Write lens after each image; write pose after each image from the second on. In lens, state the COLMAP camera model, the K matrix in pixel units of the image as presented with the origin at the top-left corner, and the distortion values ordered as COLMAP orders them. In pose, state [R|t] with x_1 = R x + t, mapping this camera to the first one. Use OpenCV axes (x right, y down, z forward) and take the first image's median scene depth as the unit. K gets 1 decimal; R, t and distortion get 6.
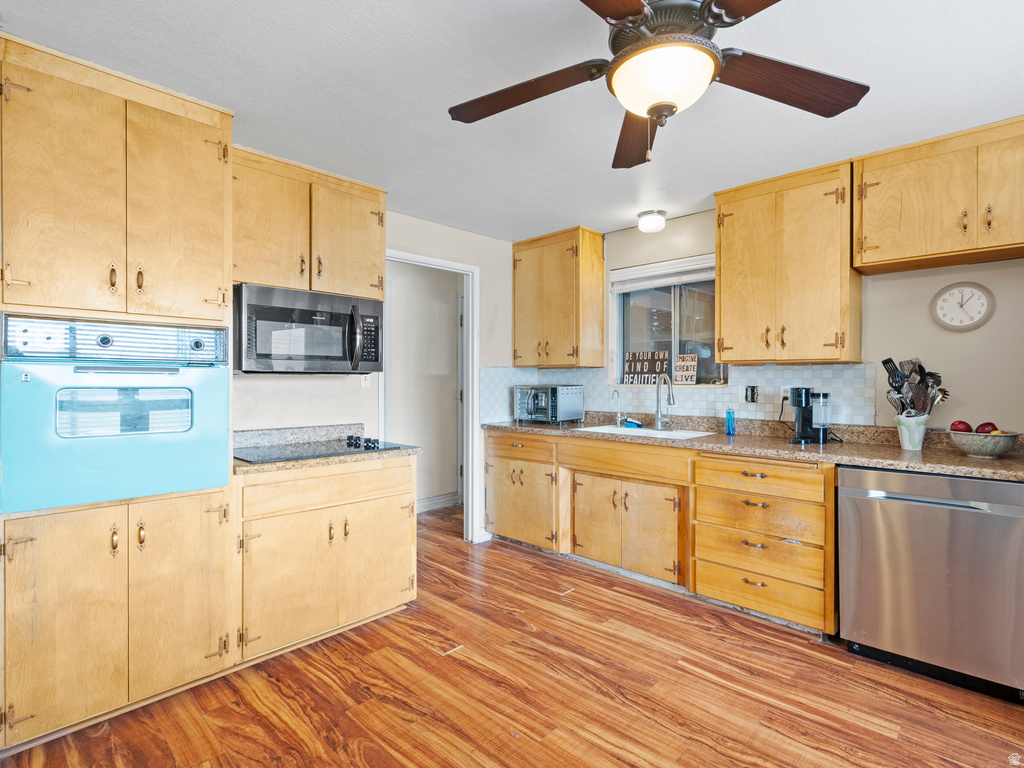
lens RADIAL K [[521.5, 0, 514.3], [0, 521.5, 379.2], [0, 0, 1]] dist [-0.001614, 0.002002]
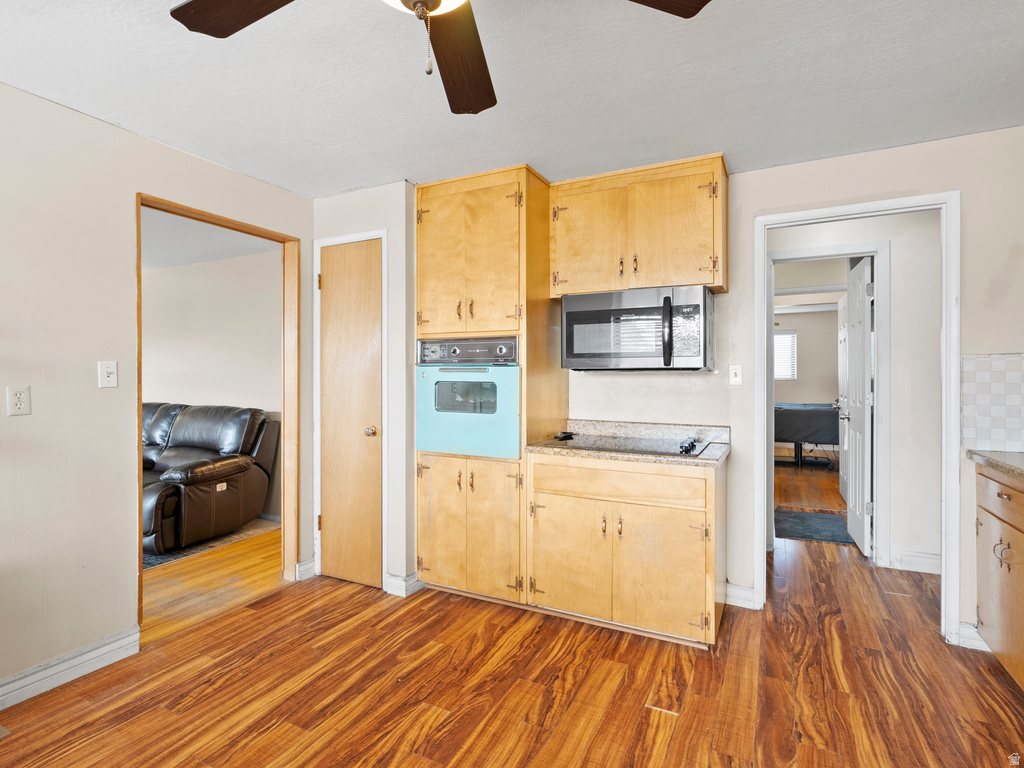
lens RADIAL K [[521.5, 0, 514.3], [0, 521.5, 379.2], [0, 0, 1]] dist [-0.001614, 0.002002]
pose [[0.294941, 0.001146, -0.955515, 0.602174], [0.000641, 0.999999, 0.001397, 0.005777], [0.955515, -0.001025, 0.294940, 0.557150]]
